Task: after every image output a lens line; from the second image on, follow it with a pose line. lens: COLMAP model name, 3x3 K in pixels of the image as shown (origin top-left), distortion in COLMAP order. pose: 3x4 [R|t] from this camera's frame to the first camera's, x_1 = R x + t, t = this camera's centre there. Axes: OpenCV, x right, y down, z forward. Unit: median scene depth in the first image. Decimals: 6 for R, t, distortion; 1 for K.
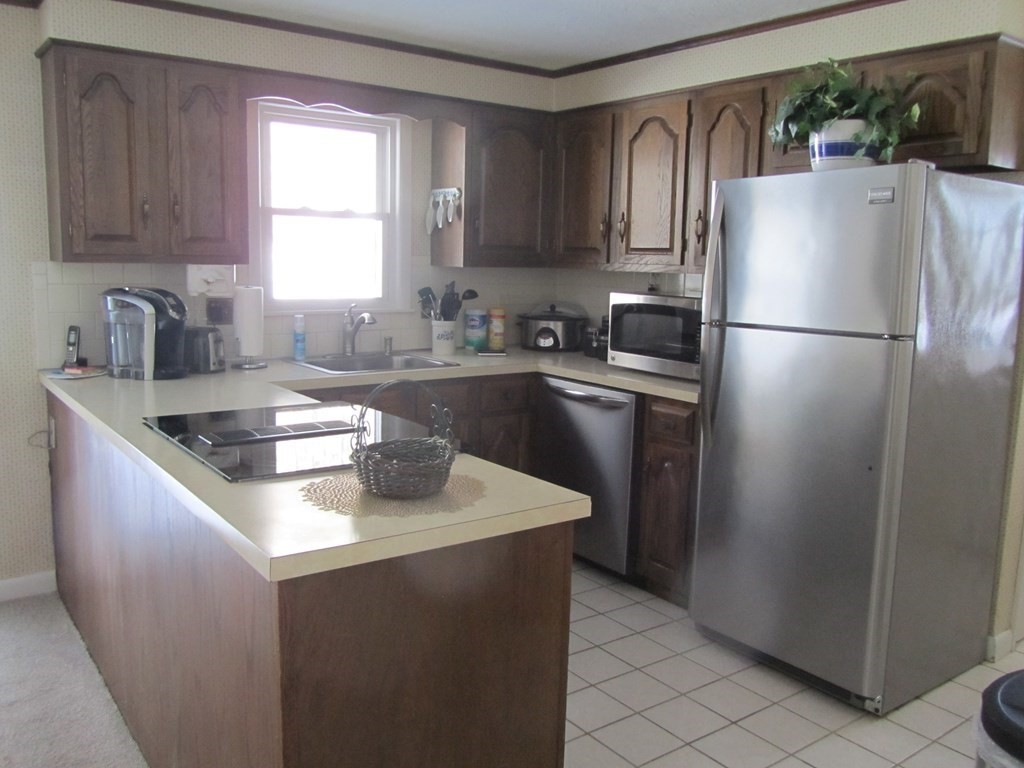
lens RADIAL K [[848.1, 0, 509.2], [0, 848.1, 381.3], [0, 0, 1]] dist [-0.035737, -0.005481]
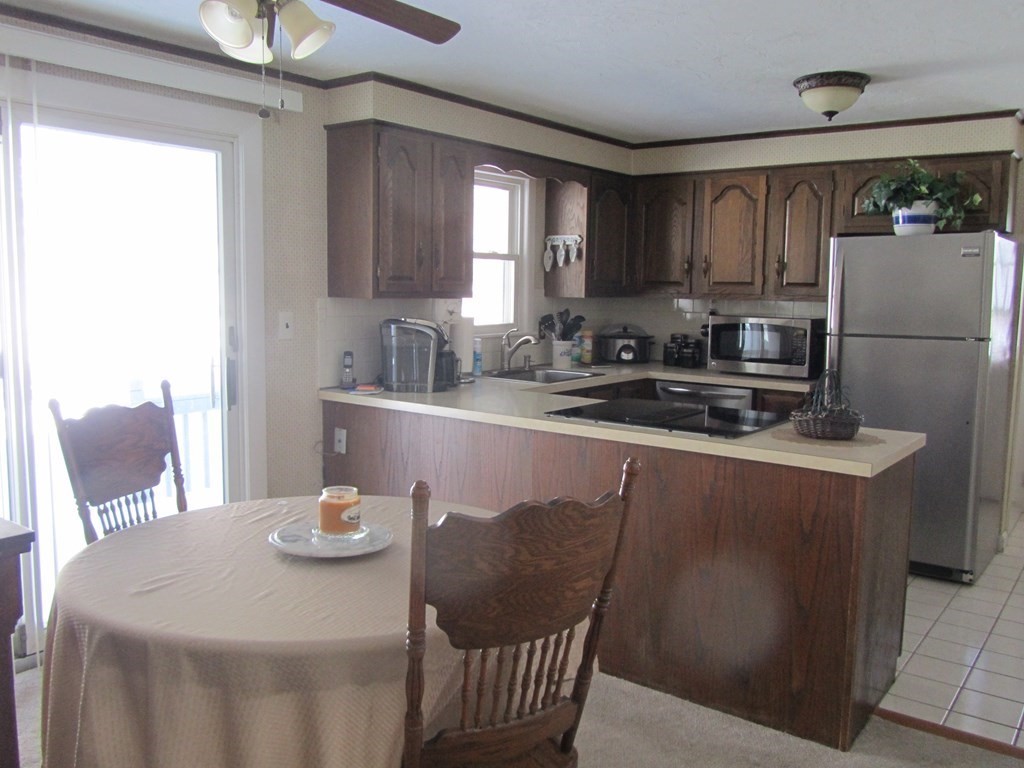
lens RADIAL K [[848.1, 0, 514.3], [0, 848.1, 380.4], [0, 0, 1]] dist [-0.035737, -0.005481]
pose [[0.962593, -0.039928, 0.267994, -0.531221], [0.048063, 0.998559, -0.023859, 0.013608], [-0.266655, 0.035847, 0.963125, -0.192886]]
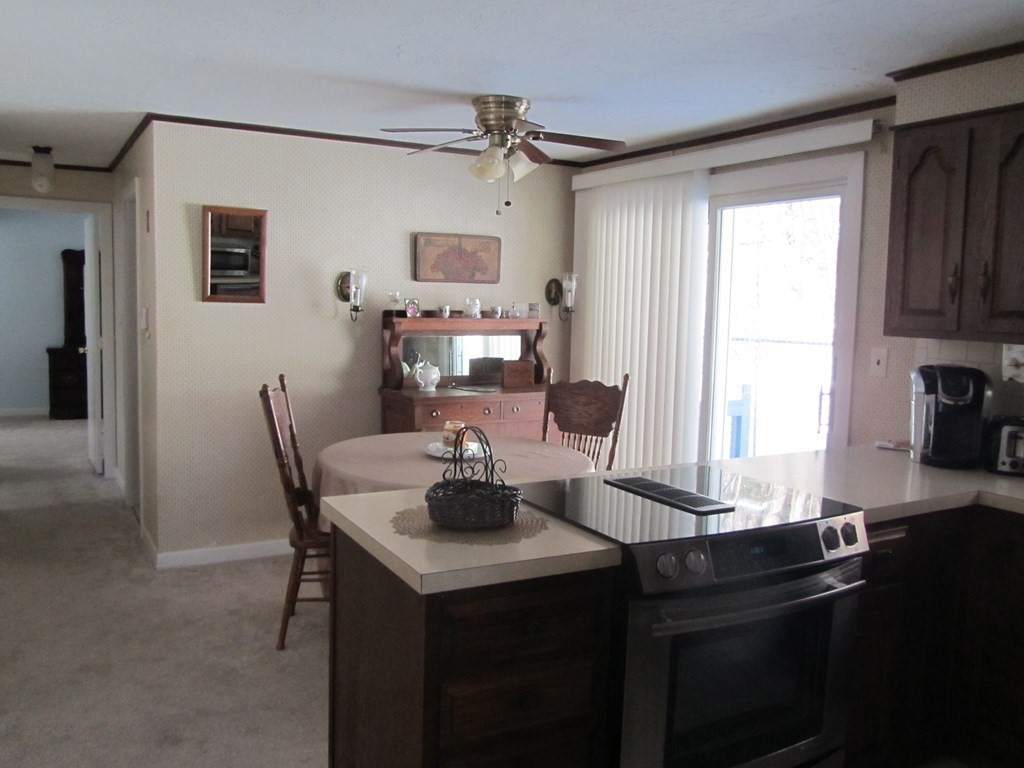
lens RADIAL K [[848.1, 0, 511.2], [0, 848.1, 382.7], [0, 0, 1]] dist [-0.035737, -0.005481]
pose [[-0.135201, 0.079063, -0.987659, 0.499484], [-0.171242, 0.979946, 0.101888, -0.094959], [0.975908, 0.182904, -0.118950, 0.584679]]
